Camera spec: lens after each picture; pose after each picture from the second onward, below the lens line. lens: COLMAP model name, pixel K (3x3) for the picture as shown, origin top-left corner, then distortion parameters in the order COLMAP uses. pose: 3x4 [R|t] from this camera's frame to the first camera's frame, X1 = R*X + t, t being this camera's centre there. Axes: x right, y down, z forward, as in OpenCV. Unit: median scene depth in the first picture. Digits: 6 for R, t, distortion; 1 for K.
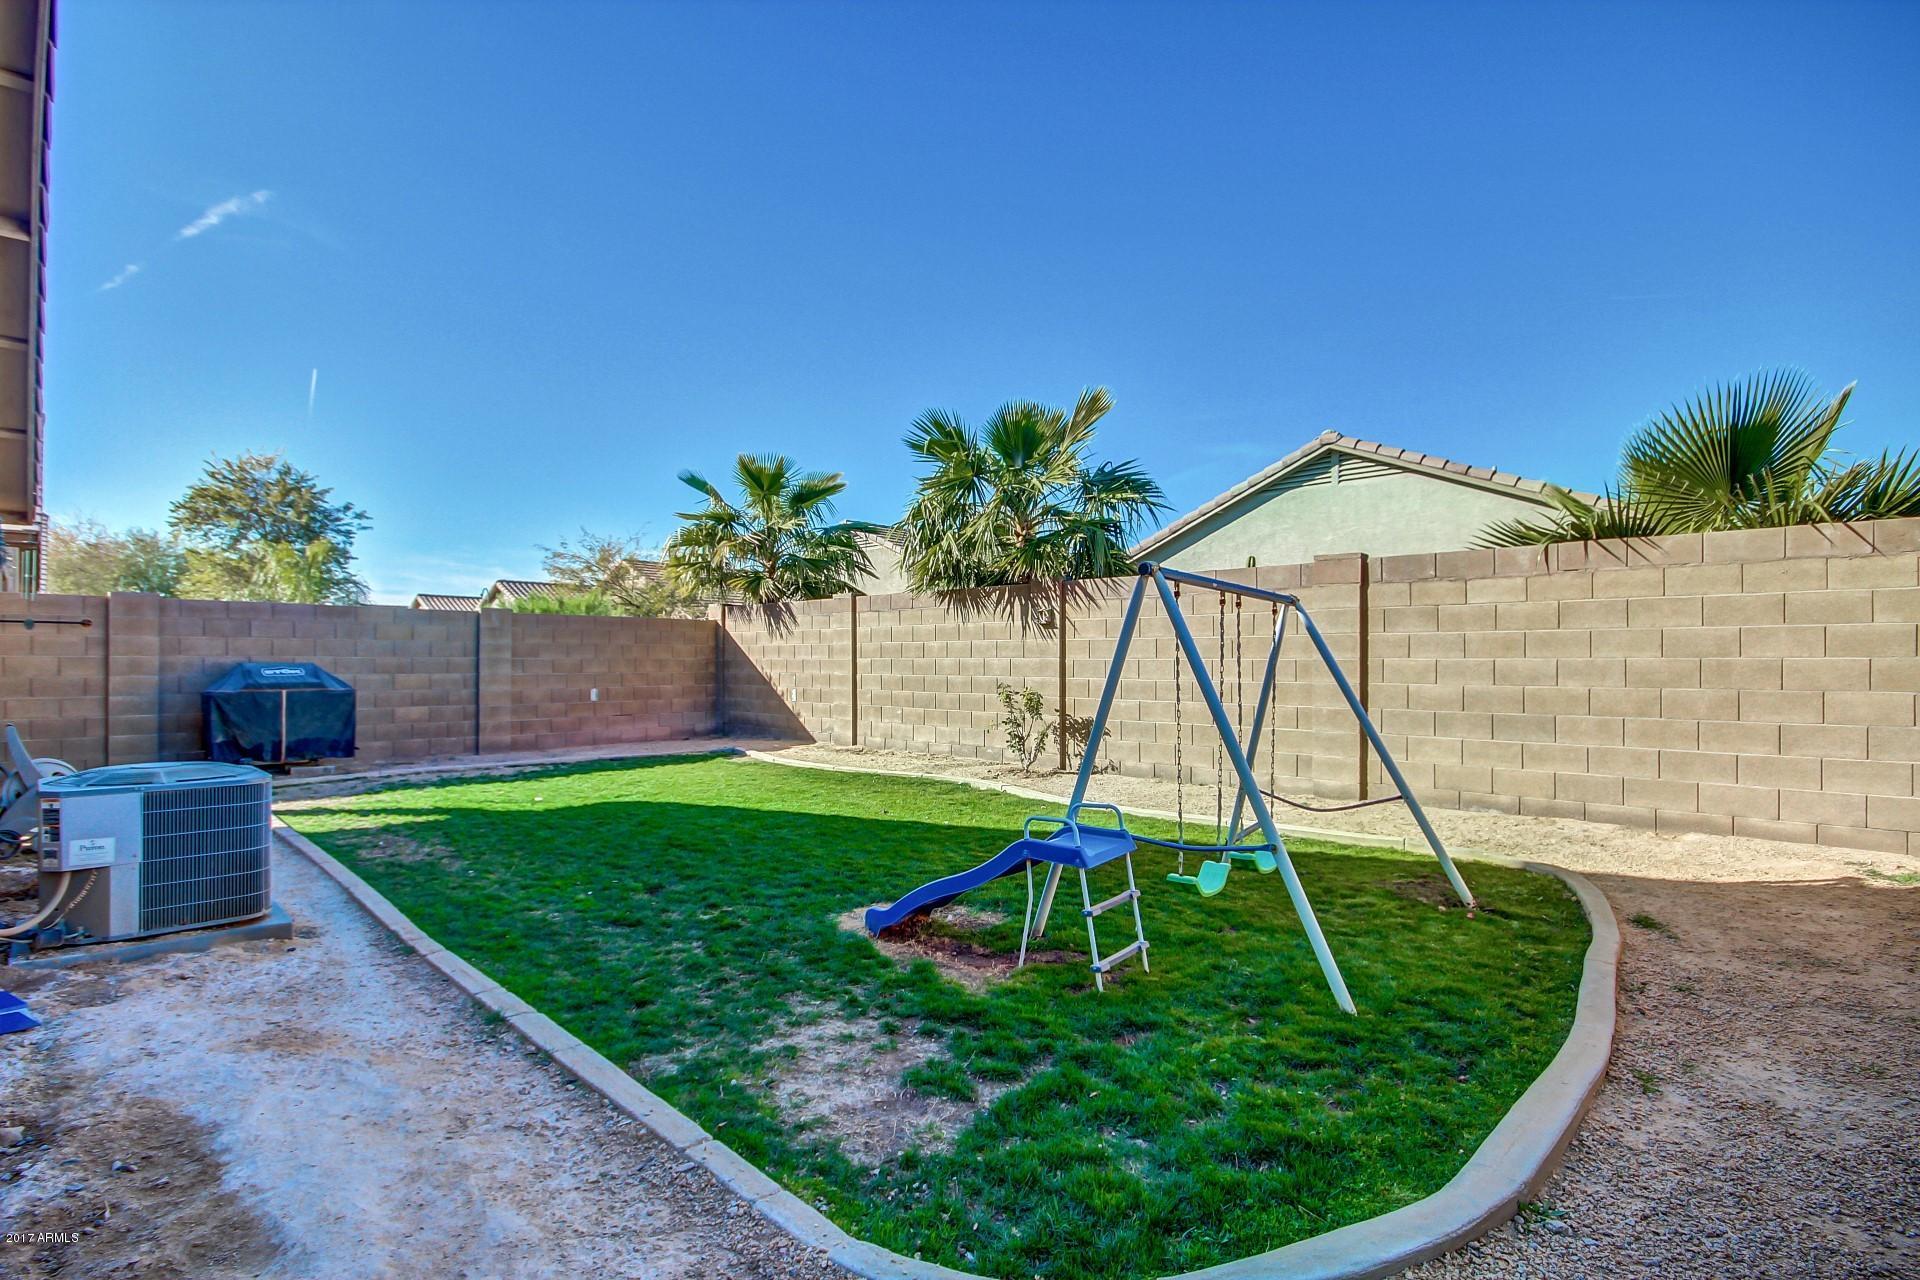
lens RADIAL K [[894.1, 0, 966.0], [0, 894.1, 647.6], [0, 0, 1]] dist [0.003452, -0.001692]
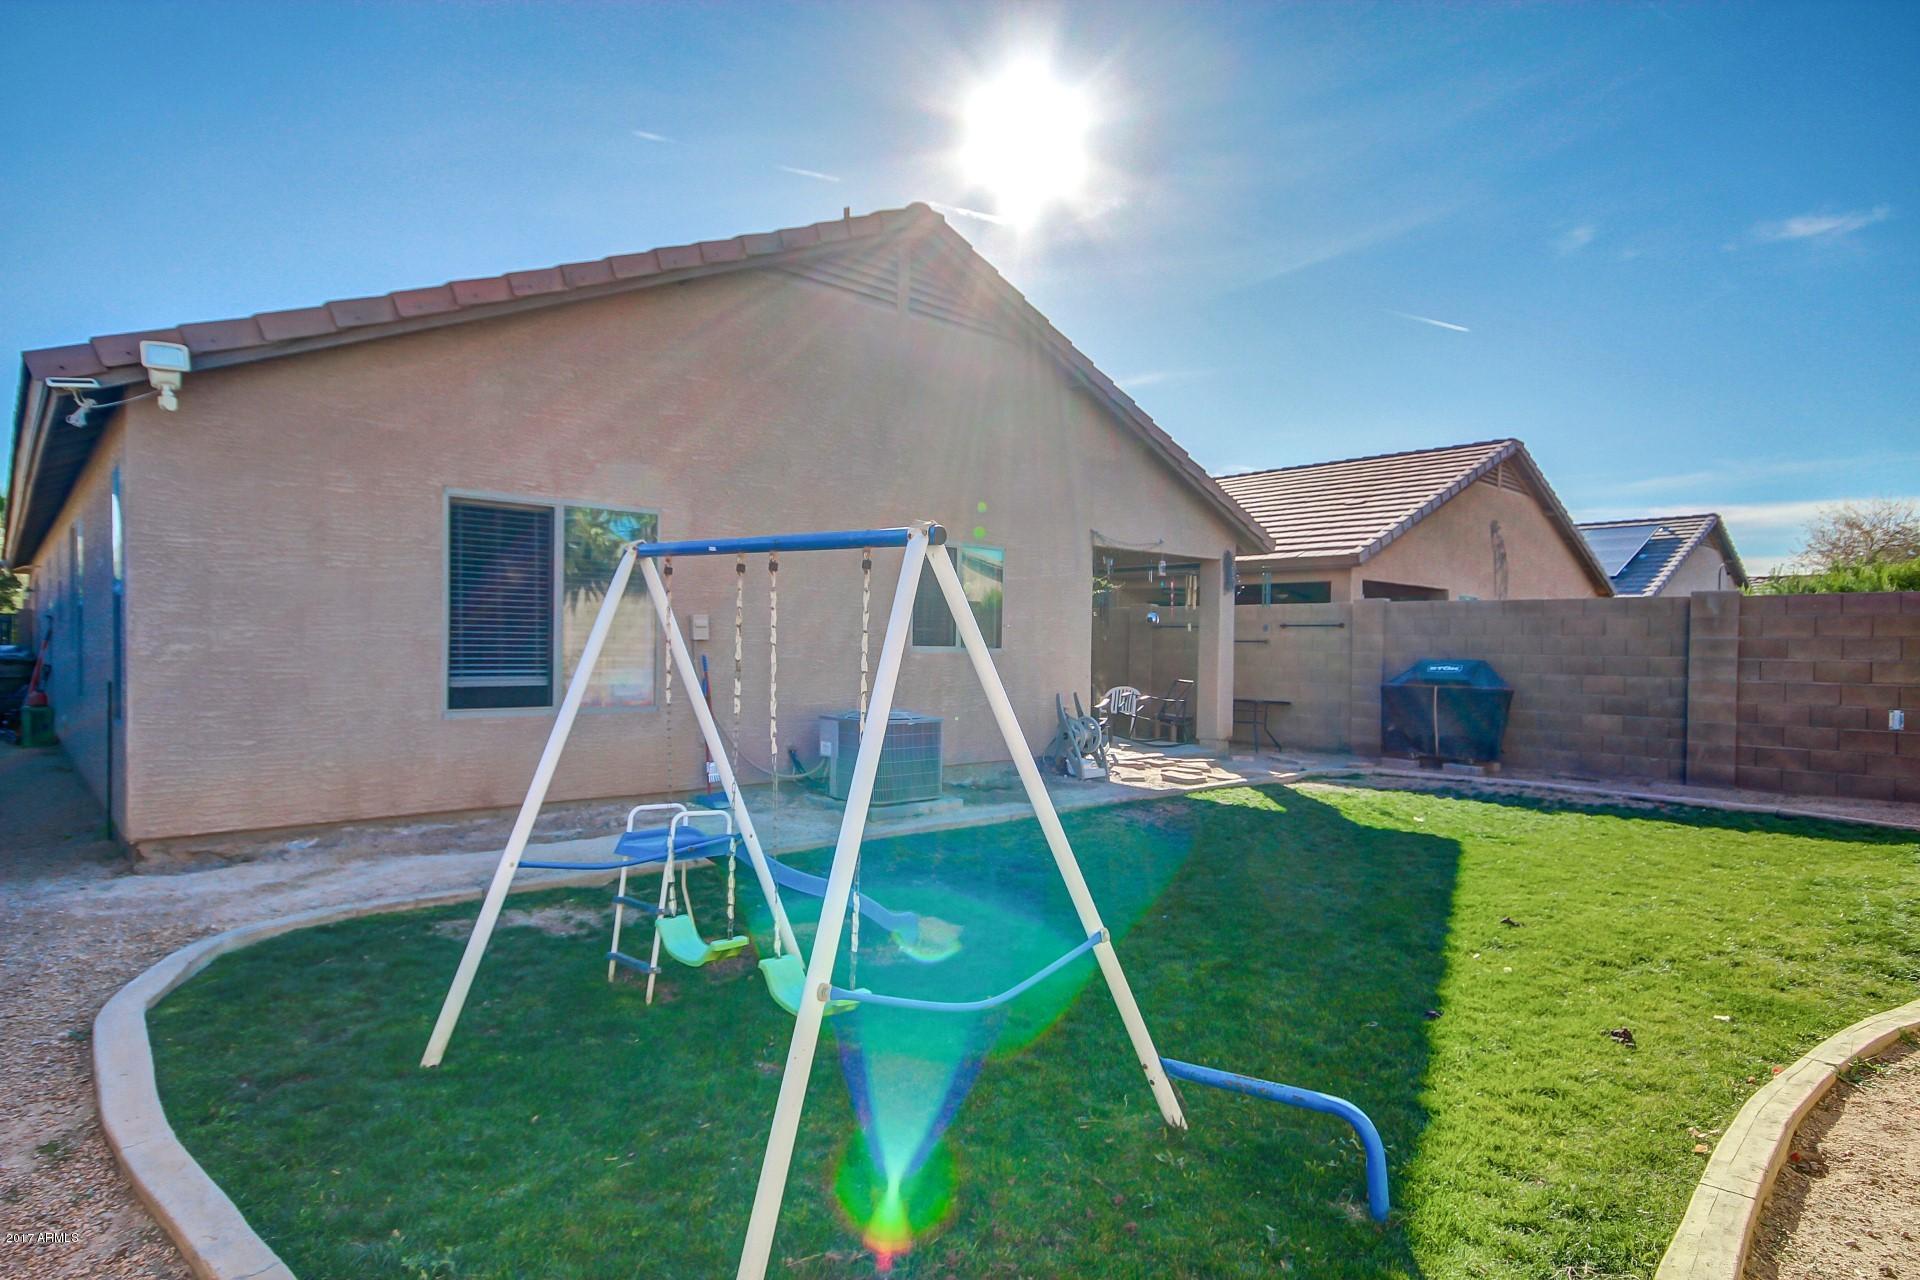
lens RADIAL K [[1069.5, 0, 973.0], [0, 1069.5, 646.2], [0, 0, 1]] dist [0.011159, 0.007026]
pose [[-0.059703, -0.003605, -0.998210, 0.405389], [-0.000268, 0.999994, -0.003595, 0.005175], [0.998216, 0.000053, -0.059704, 0.449778]]
